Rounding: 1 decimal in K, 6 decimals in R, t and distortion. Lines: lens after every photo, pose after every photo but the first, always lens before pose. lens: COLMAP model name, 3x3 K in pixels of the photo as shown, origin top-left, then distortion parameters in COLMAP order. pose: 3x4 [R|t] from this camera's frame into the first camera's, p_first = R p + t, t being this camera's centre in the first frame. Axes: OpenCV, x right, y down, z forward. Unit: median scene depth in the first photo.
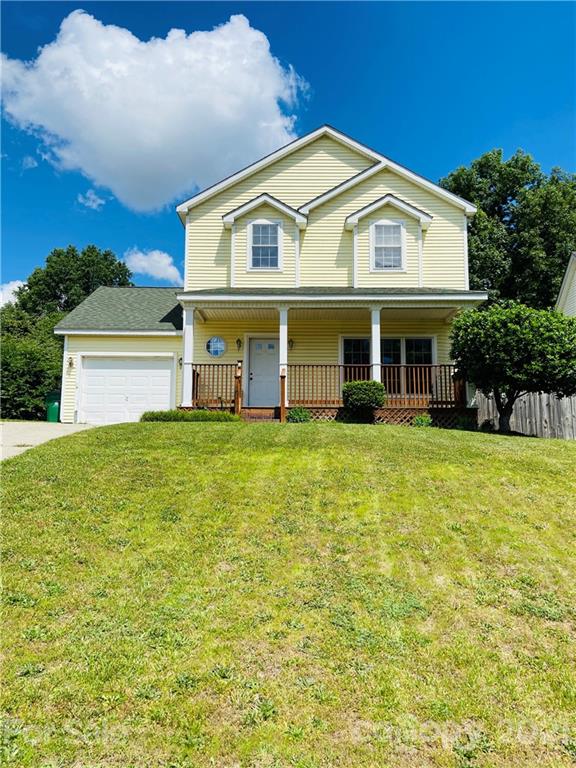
lens RADIAL K [[568.8, 0, 288.1], [0, 568.8, 387.6], [0, 0, 1]] dist [0.028197, -0.022094]
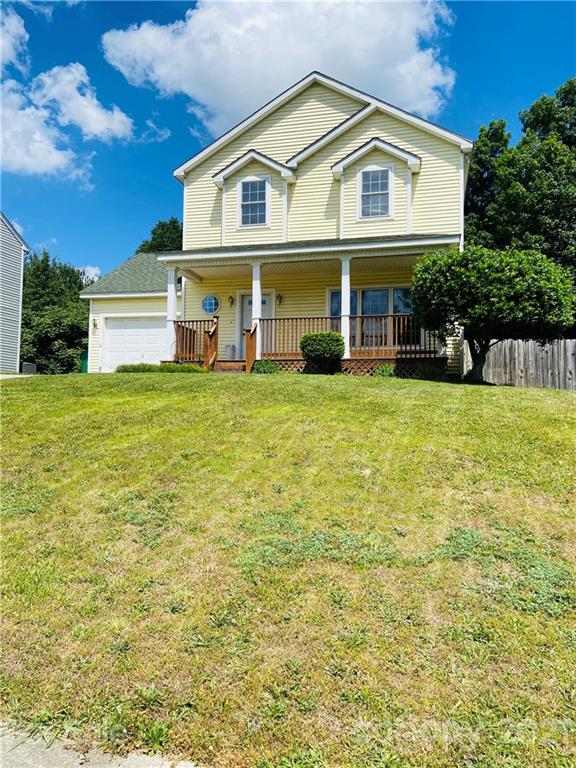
lens RADIAL K [[568.8, 0, 279.9], [0, 568.8, 384.2], [0, 0, 1]] dist [0.028197, -0.022094]
pose [[0.968442, 0.000997, -0.249236, 0.262267], [0.017758, 0.997175, 0.072987, 0.003355], [0.248605, -0.075109, 0.965688, -0.005934]]
